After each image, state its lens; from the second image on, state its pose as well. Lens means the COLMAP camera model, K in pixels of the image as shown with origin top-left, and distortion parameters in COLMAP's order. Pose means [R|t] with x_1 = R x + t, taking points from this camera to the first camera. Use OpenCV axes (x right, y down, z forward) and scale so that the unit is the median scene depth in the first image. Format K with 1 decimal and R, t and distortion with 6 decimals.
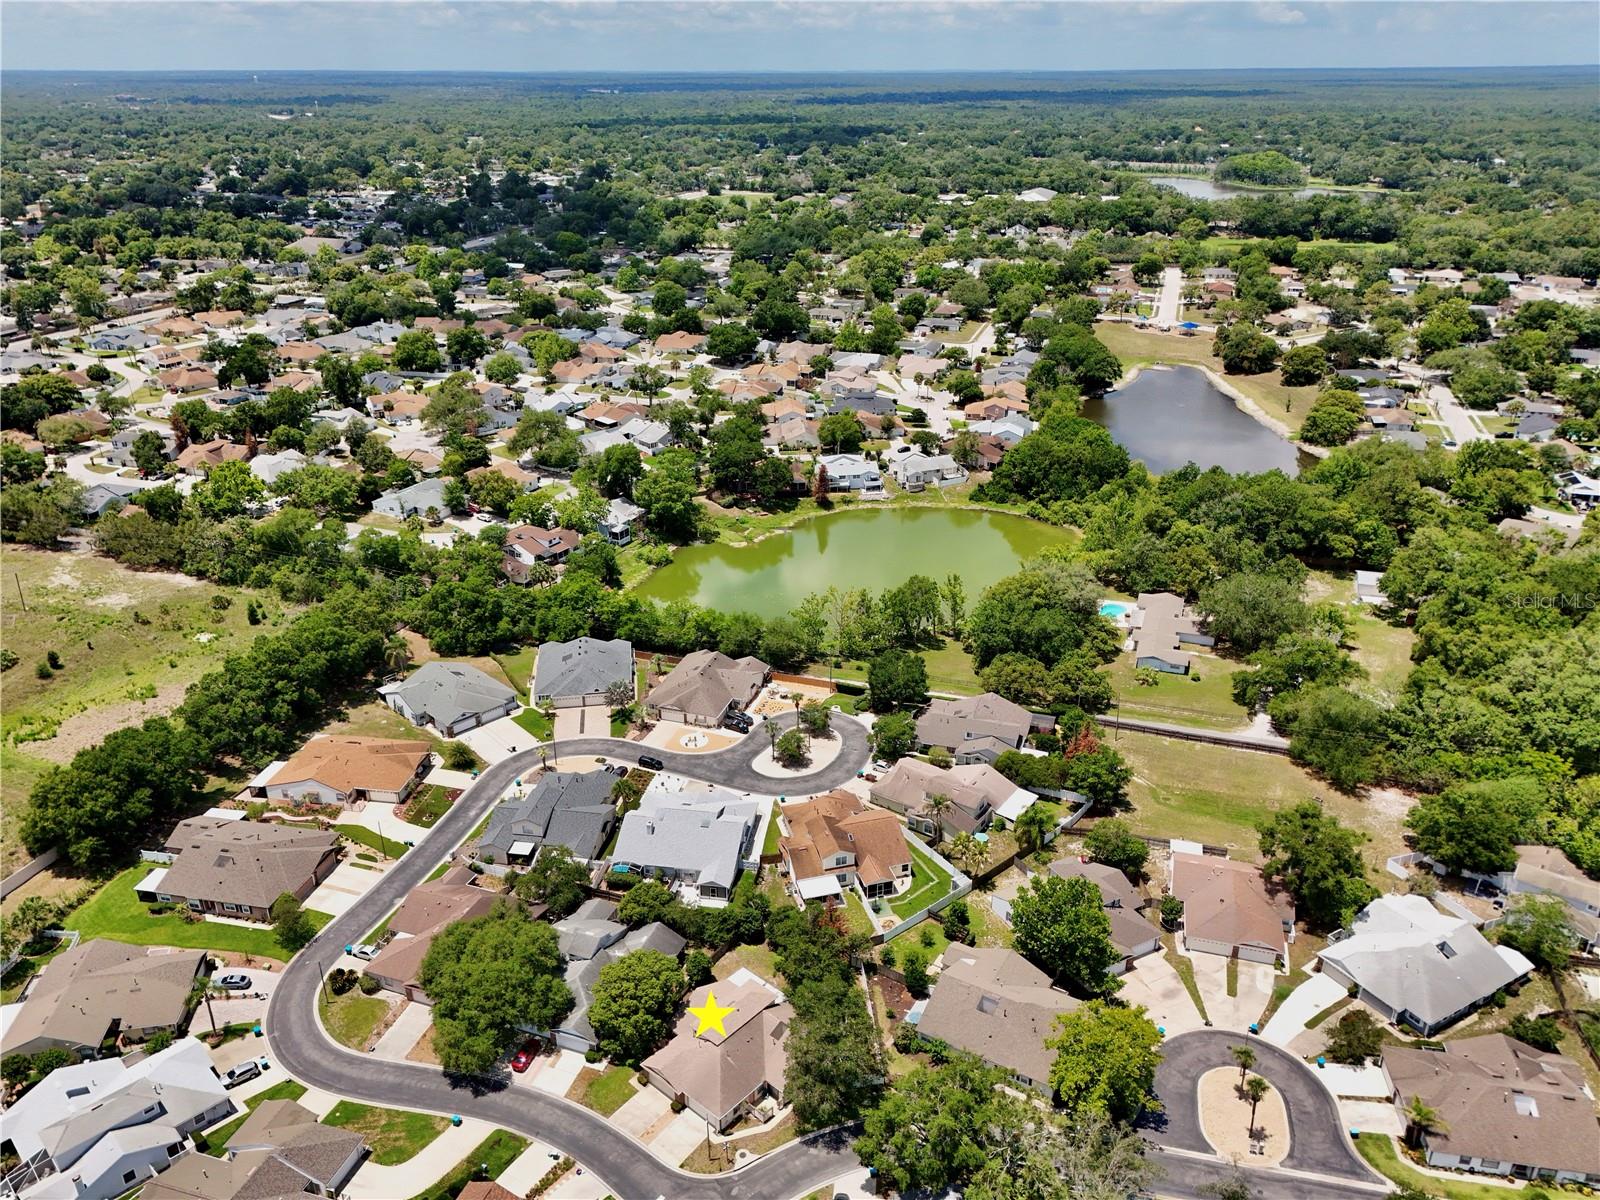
lens RADIAL K [[1169.0, 0, 803.5], [0, 1169.0, 626.8], [0, 0, 1]] dist [0.078325, -0.075911]
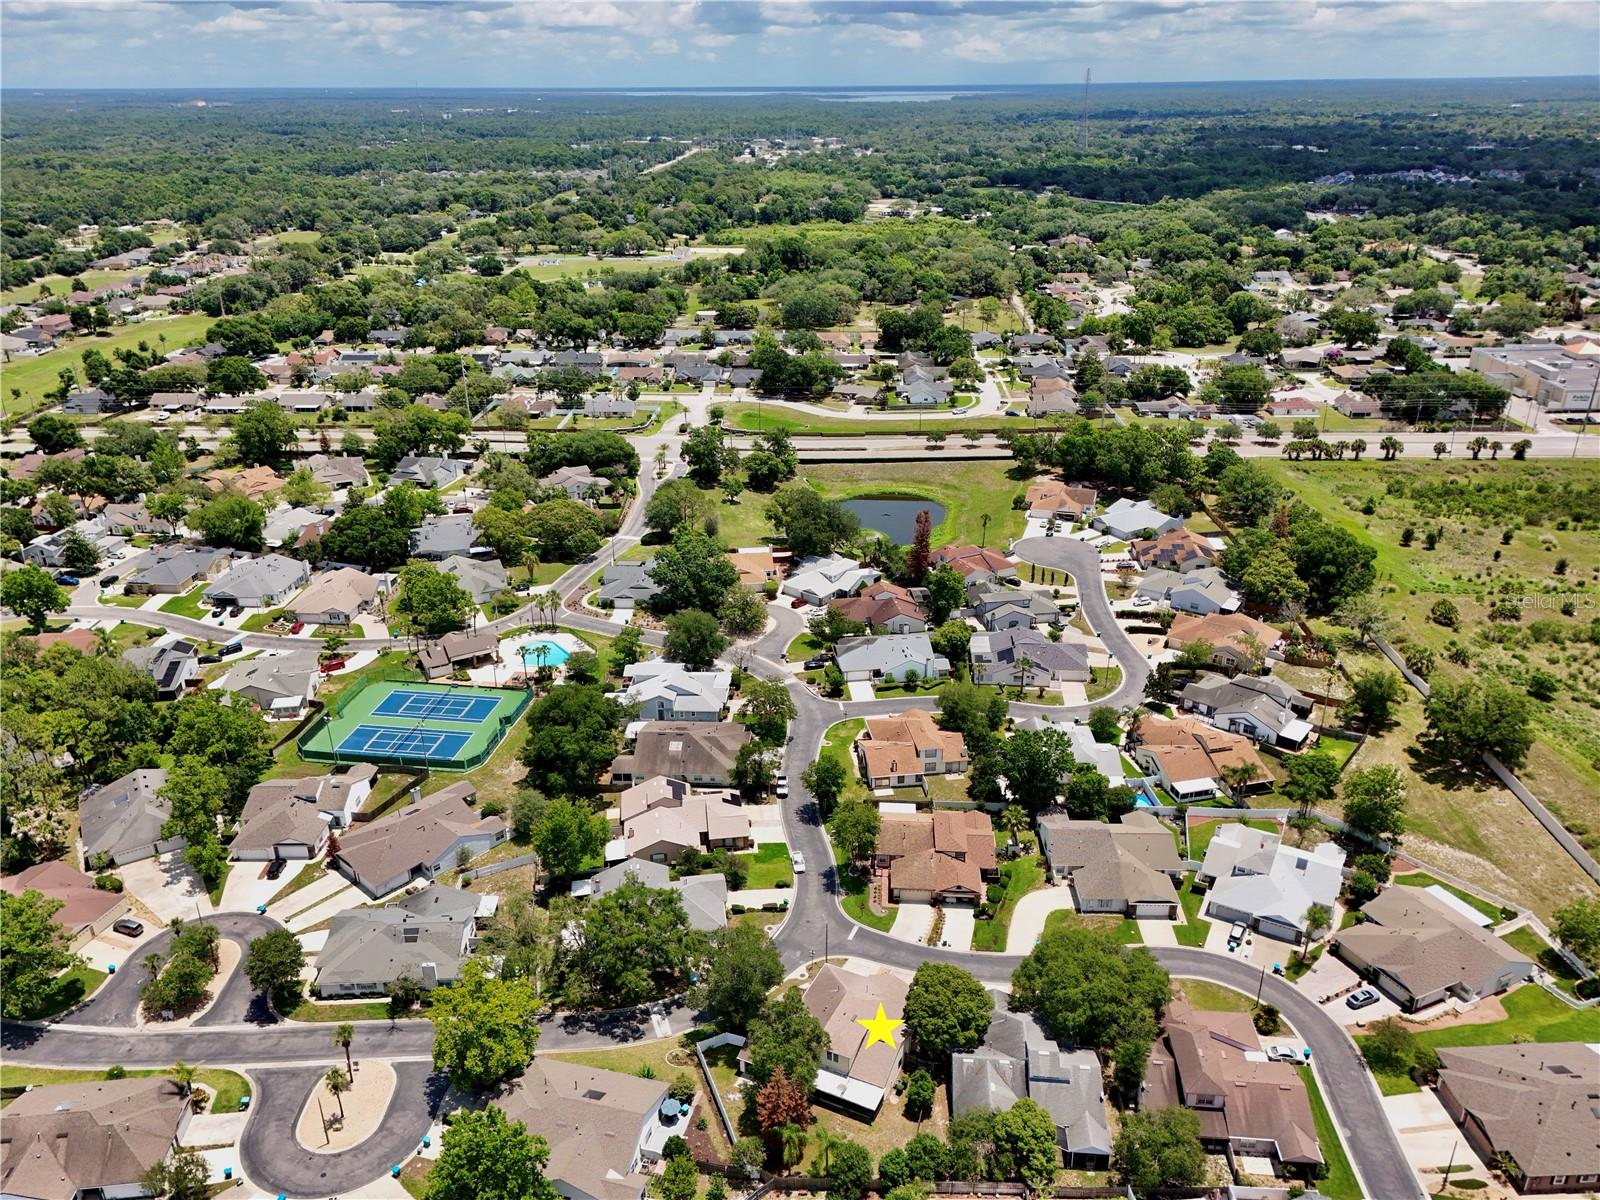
lens RADIAL K [[1169.0, 0, 803.5], [0, 1169.0, 626.8], [0, 0, 1]] dist [0.078325, -0.075911]
pose [[-0.963240, 0.121687, -0.239502, 0.118858], [-0.106397, 0.645816, 0.756043, -0.428623], [0.246674, 0.753734, -0.609128, 0.901476]]
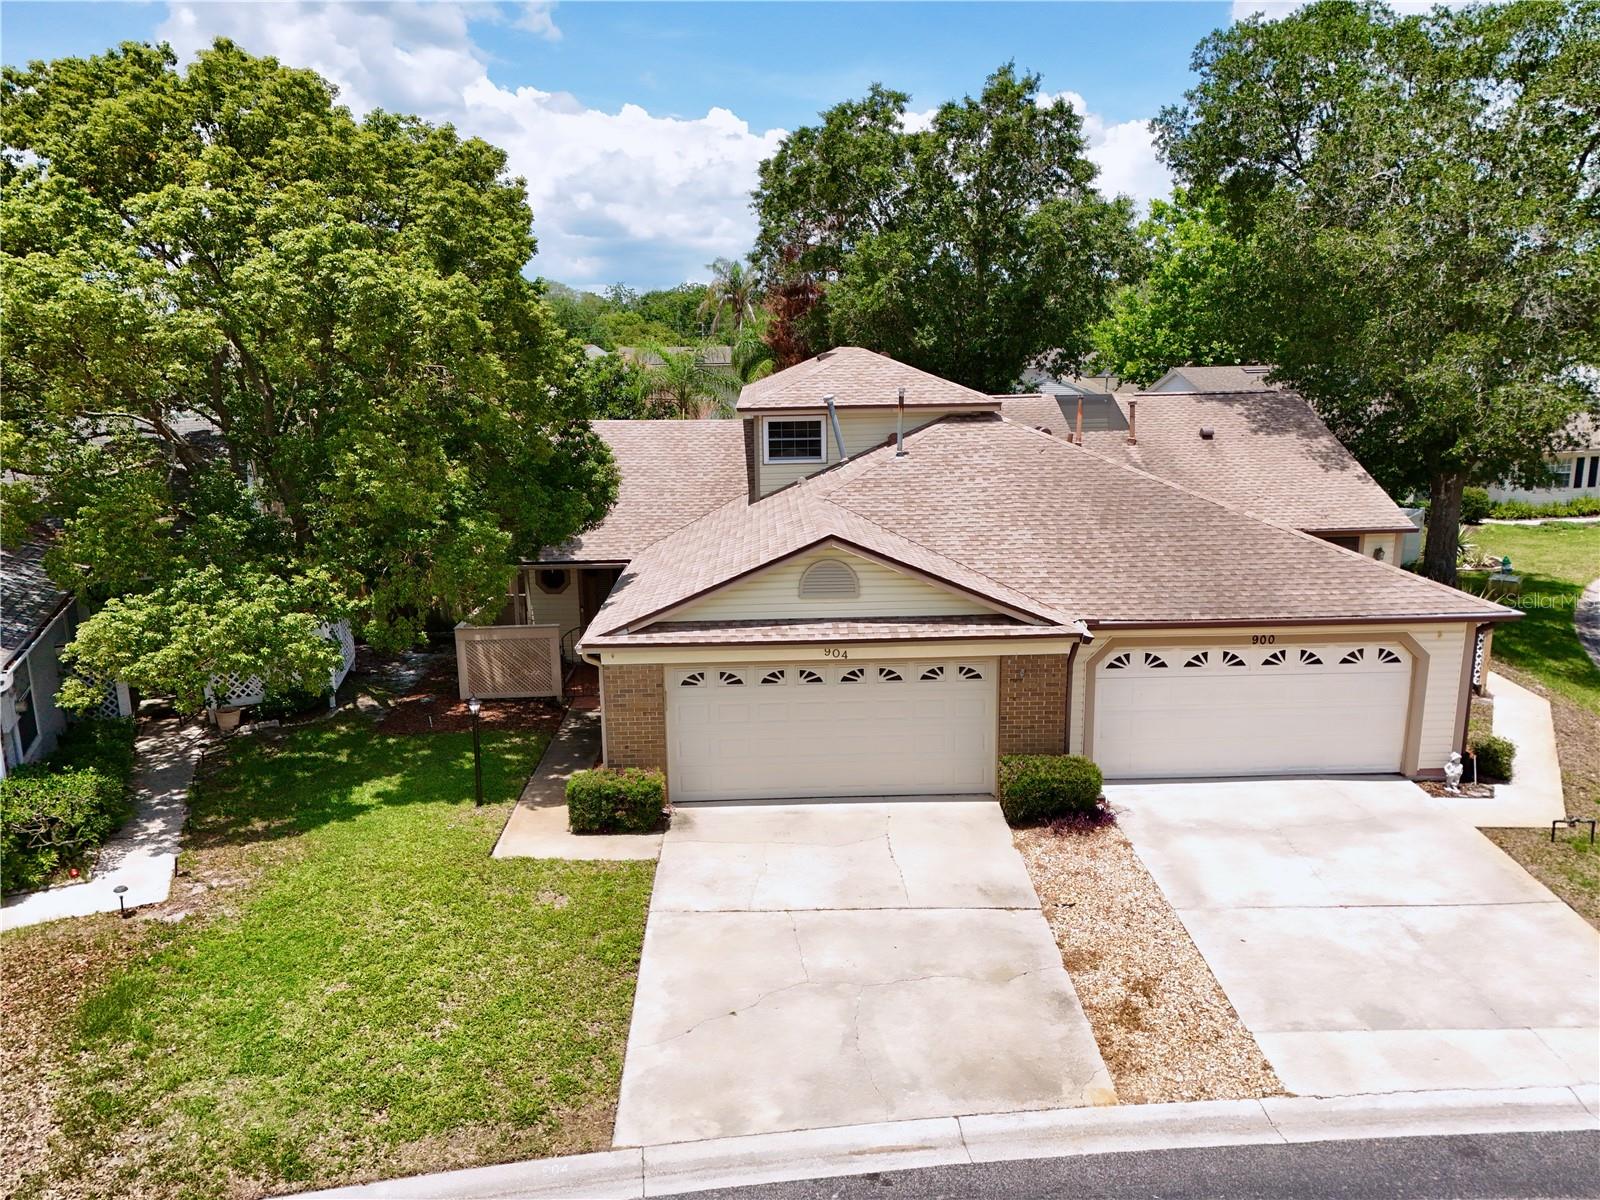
lens RADIAL K [[1169.0, 0, 803.5], [0, 1169.0, 626.8], [0, 0, 1]] dist [0.078325, -0.075911]
pose [[0.726570, -0.170853, 0.665512, -0.127620], [0.307837, 0.946884, -0.092992, 0.251093], [-0.614274, 0.272435, 0.740572, 0.589369]]
